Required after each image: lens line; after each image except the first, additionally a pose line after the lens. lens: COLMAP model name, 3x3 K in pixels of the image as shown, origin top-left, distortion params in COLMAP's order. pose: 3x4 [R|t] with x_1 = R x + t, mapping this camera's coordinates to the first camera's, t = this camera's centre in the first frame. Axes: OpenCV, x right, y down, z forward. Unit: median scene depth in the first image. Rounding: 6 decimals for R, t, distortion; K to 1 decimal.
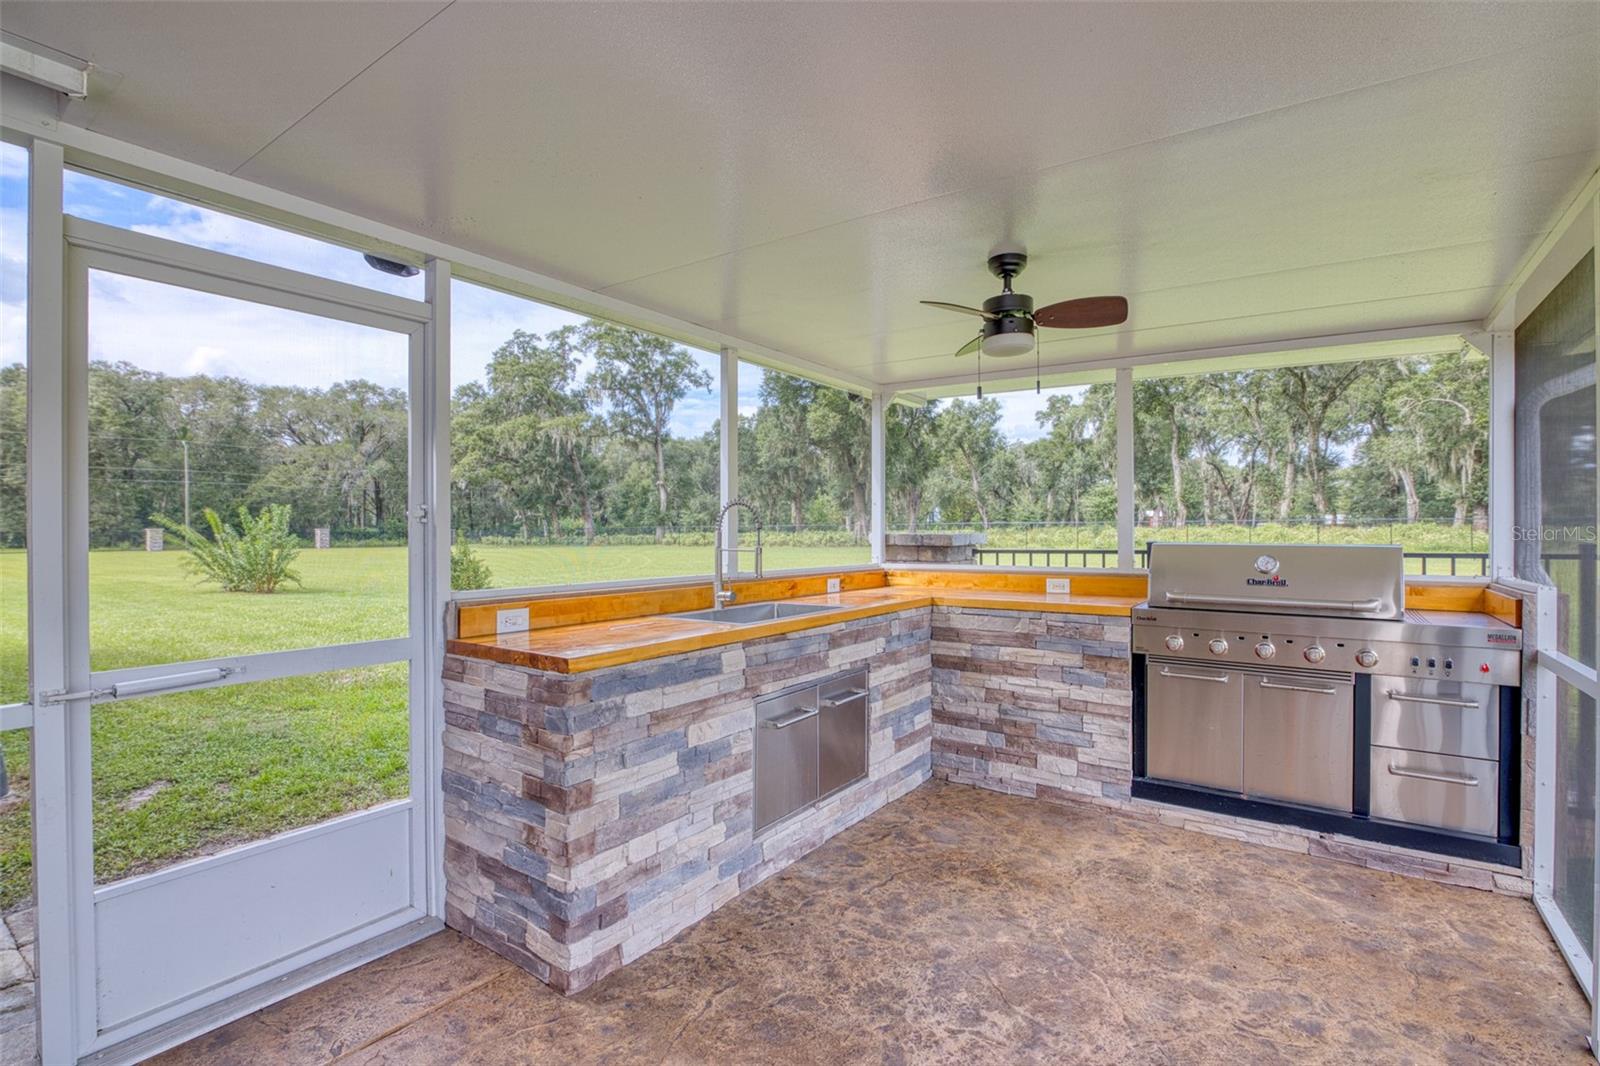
lens RADIAL K [[739.7, 0, 792.5], [0, 739.7, 533.6], [0, 0, 1]] dist [-0.019202, -0.000236]
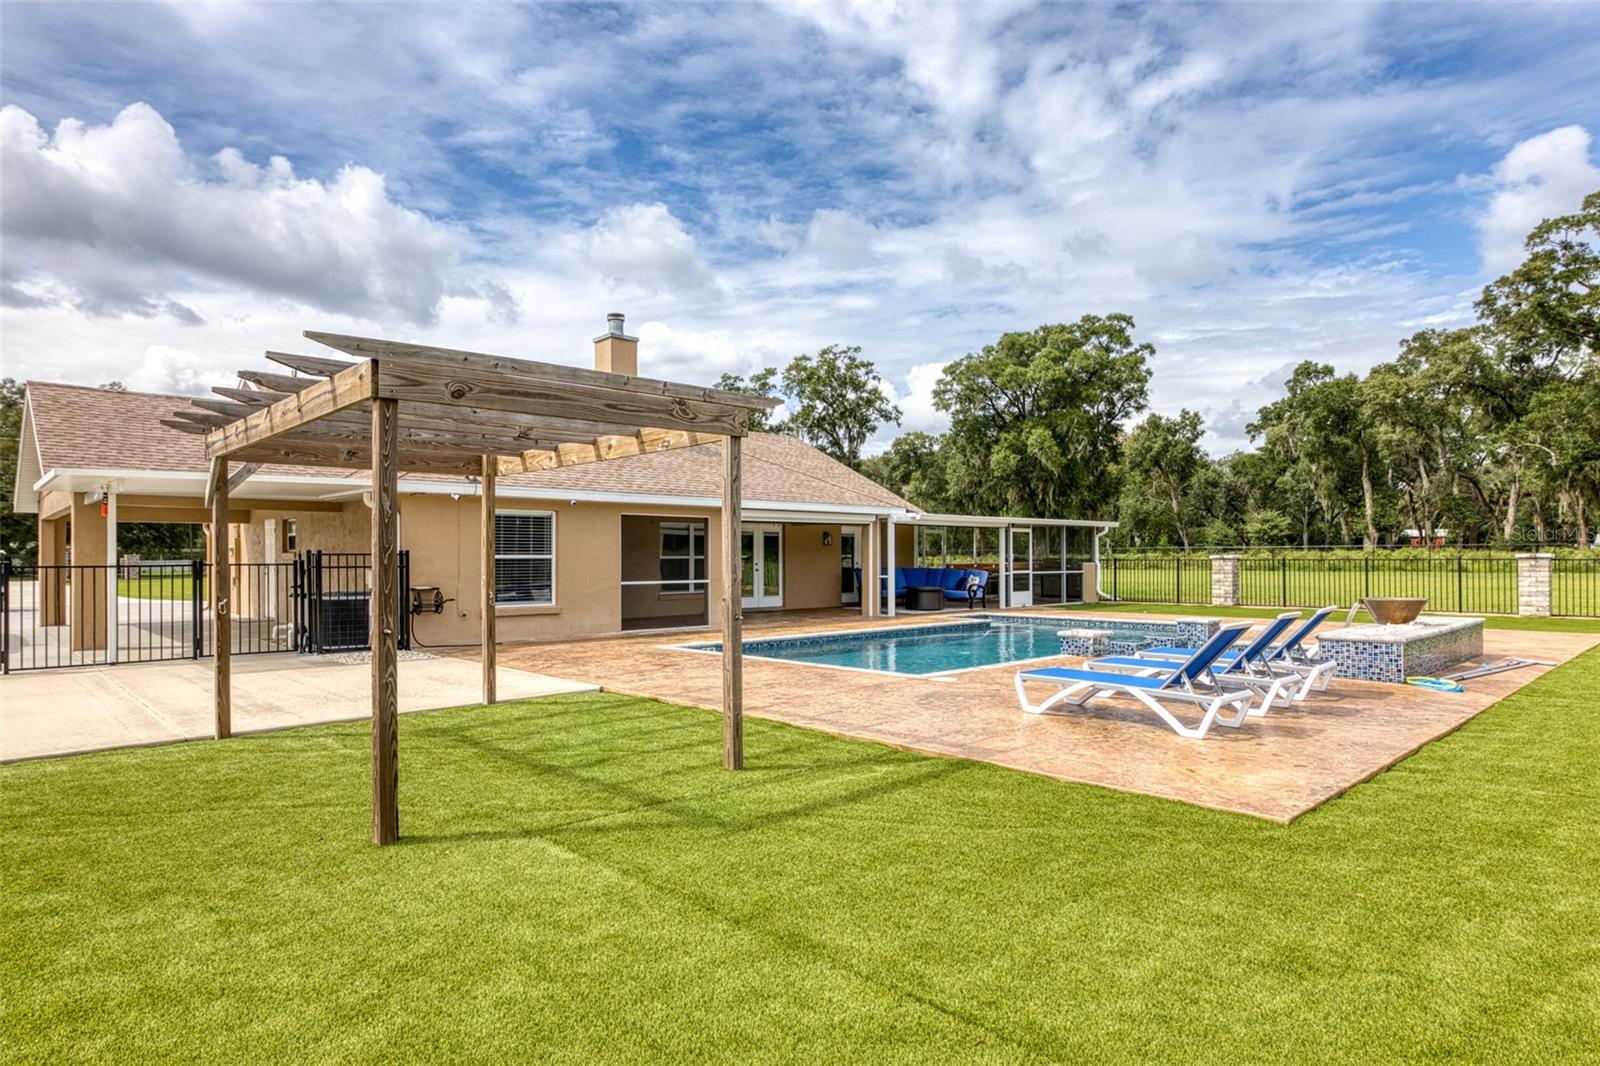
lens RADIAL K [[920.3, 0, 794.2], [0, 920.3, 547.8], [0, 0, 1]] dist [-0.010353, 0.003204]
pose [[0.981202, -0.002612, -0.192965, -0.004084], [0.000607, 0.999945, -0.010450, 0.000424], [0.192982, 0.010136, 0.981150, -0.396611]]
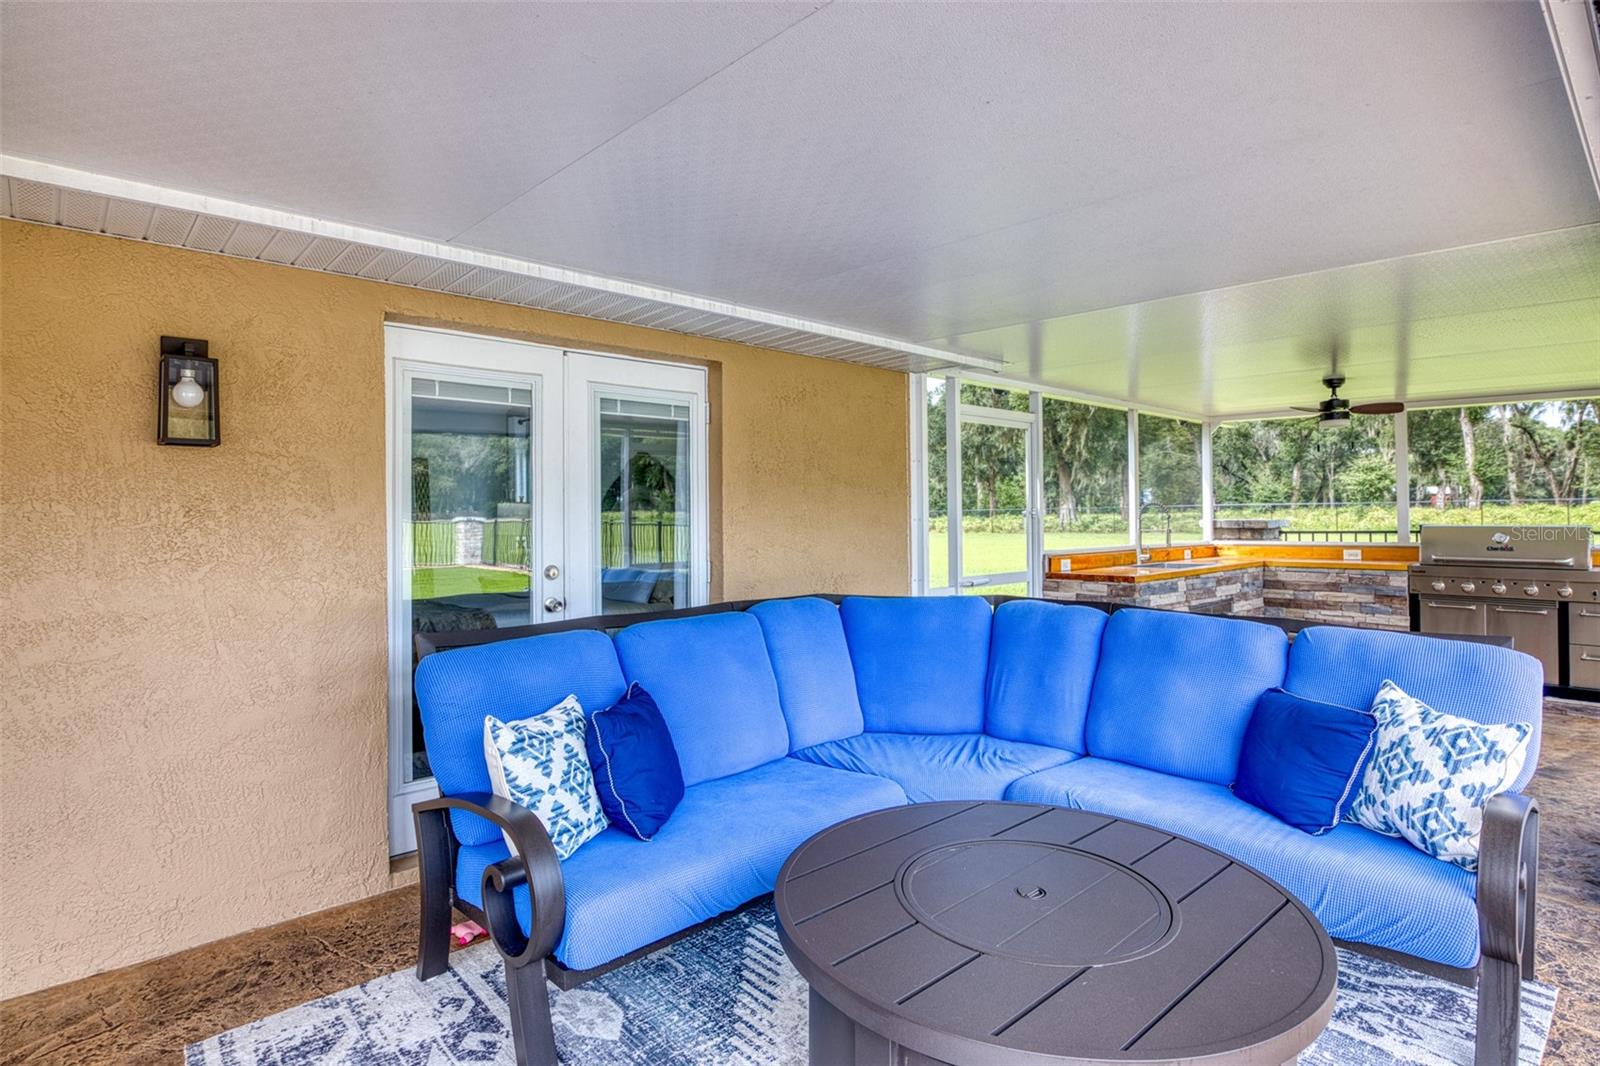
lens RADIAL K [[830.6, 0, 787.7], [0, 830.6, 508.2], [0, 0, 1]] dist [-0.013142, 0.000959]
pose [[0.977422, -0.009095, -0.211103, -0.026139], [0.006430, 0.999891, -0.013309, -0.000524], [0.211201, 0.011651, 0.977373, -0.056676]]
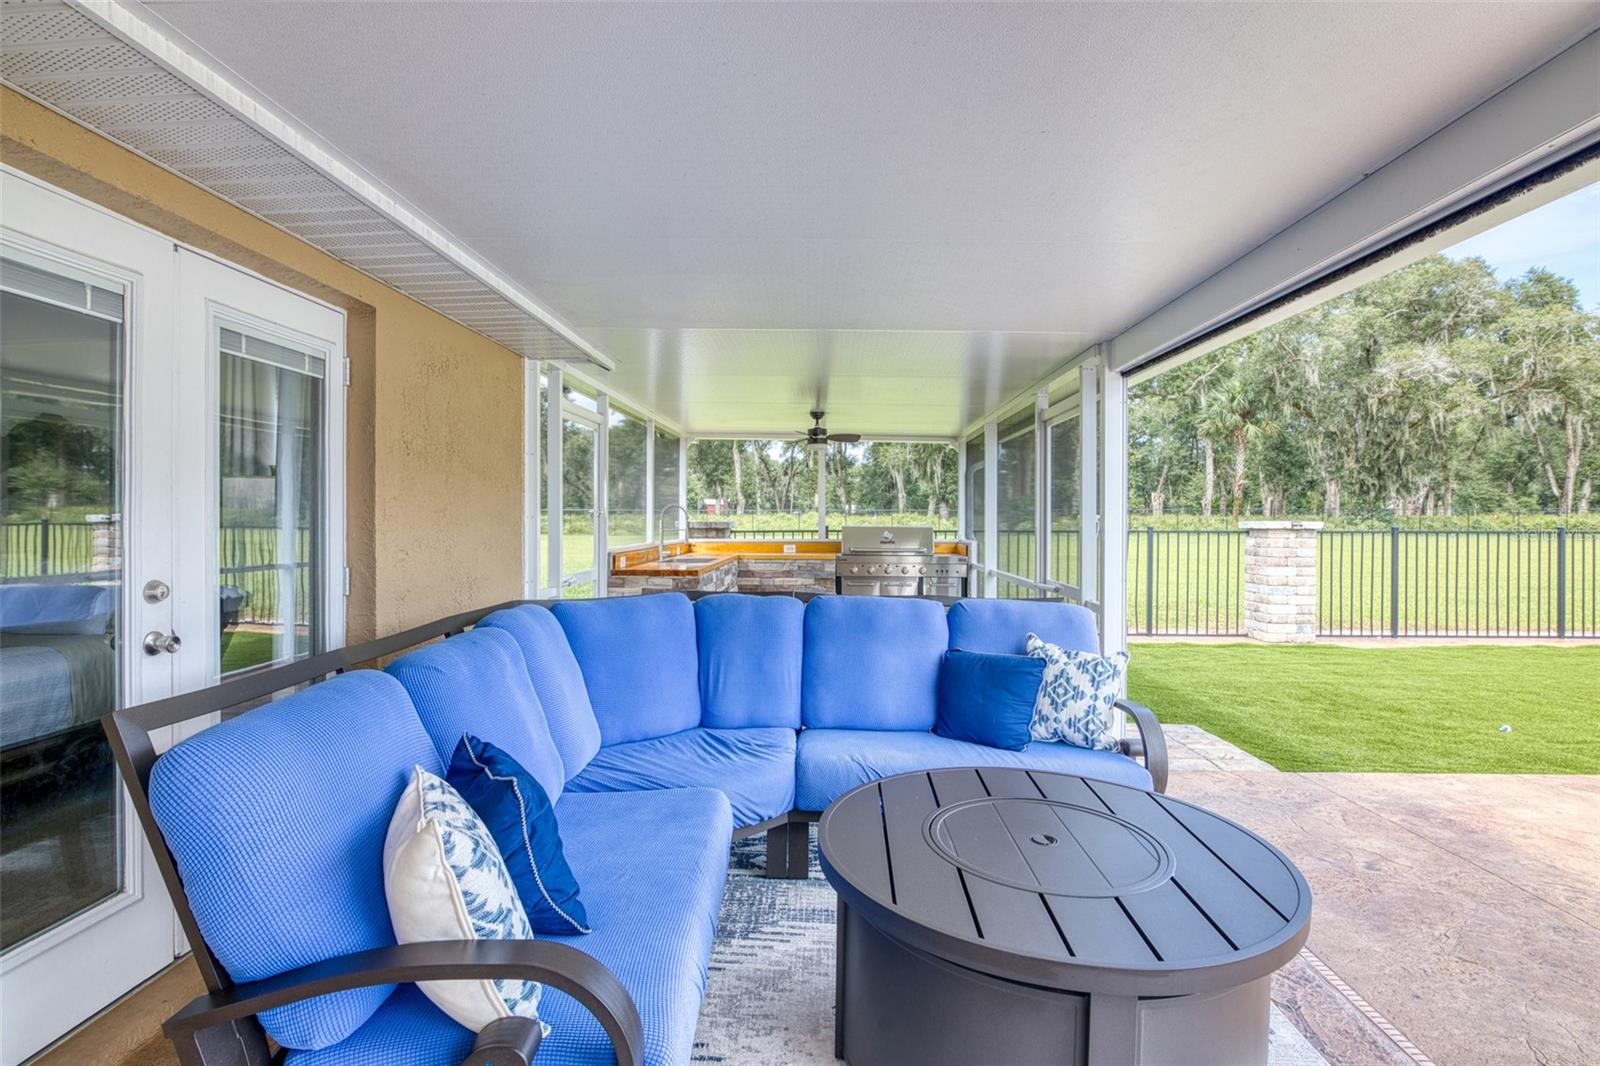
lens RADIAL K [[781.6, 0, 791.7], [0, 781.6, 524.5], [0, 0, 1]] dist [-0.010404, -0.000070]
pose [[0.843278, -0.000183, 0.537478, -0.048078], [-0.002873, 0.999984, 0.004848, -0.000162], [-0.537470, -0.005632, 0.843264, -0.047679]]
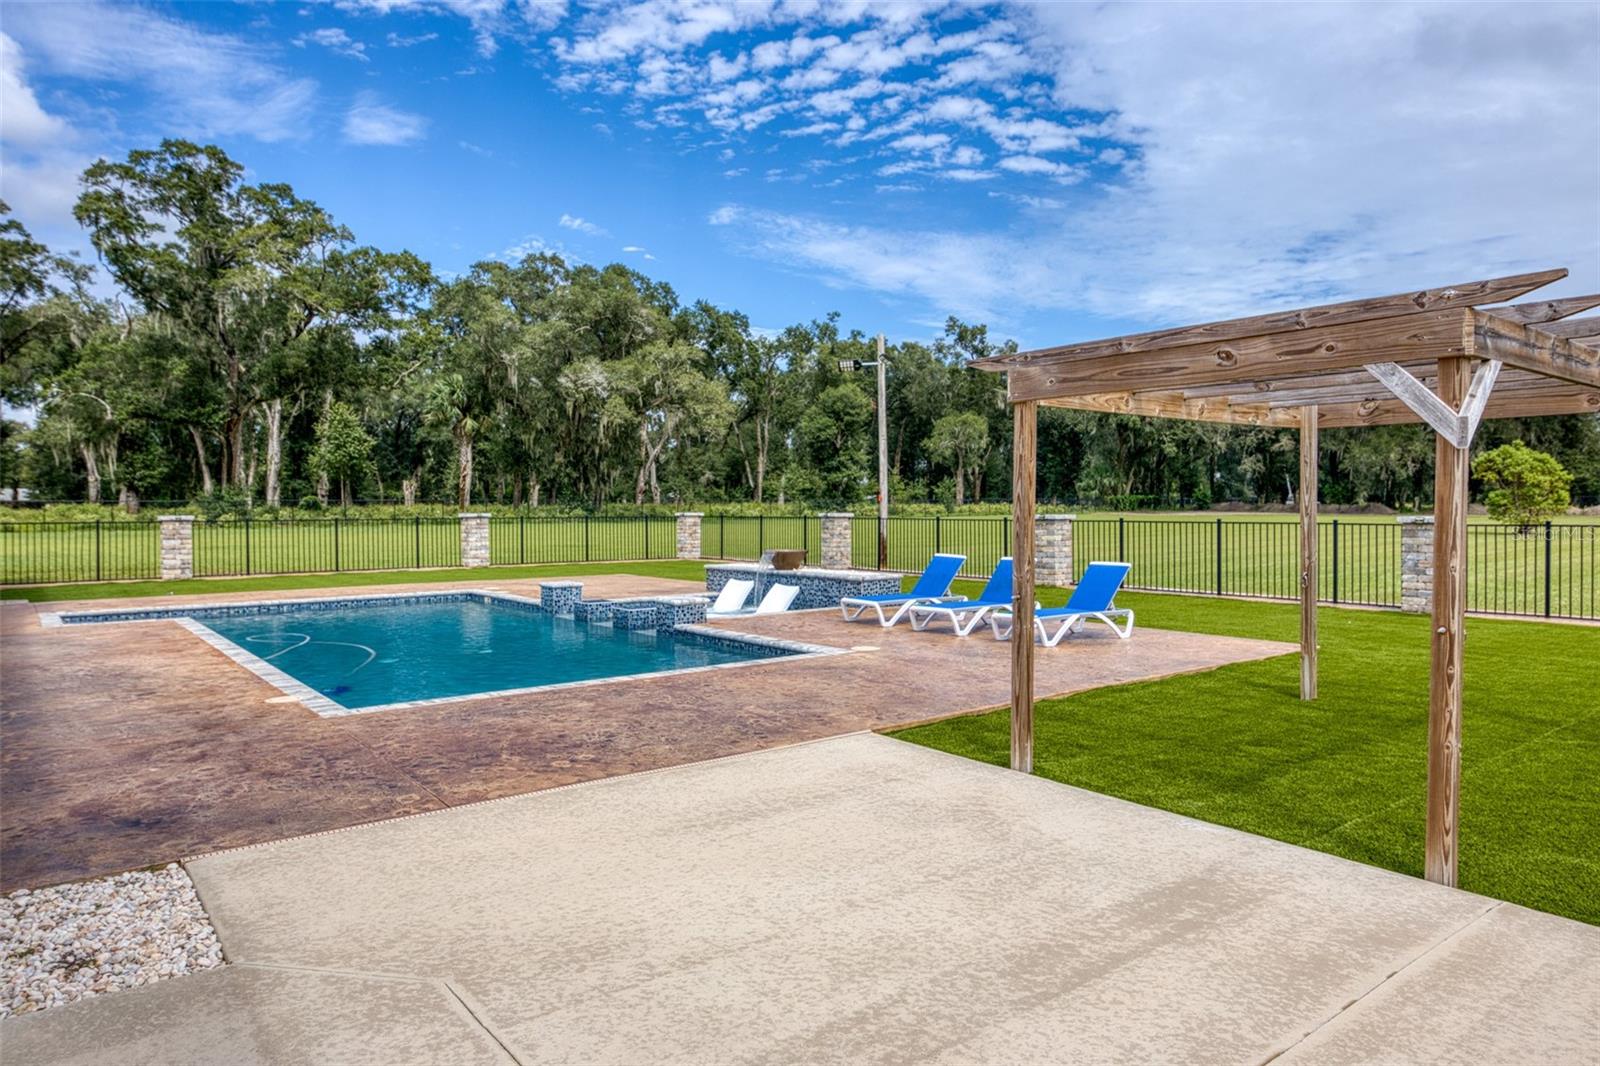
lens RADIAL K [[1015.0, 0, 785.8], [0, 1015.0, 540.8], [0, 0, 1]] dist [0.007043, -0.000526]
pose [[0.294380, -0.030950, 0.955187, -0.170253], [0.003452, 0.999503, 0.031322, -0.002103], [-0.955682, -0.005923, 0.294341, -0.278754]]
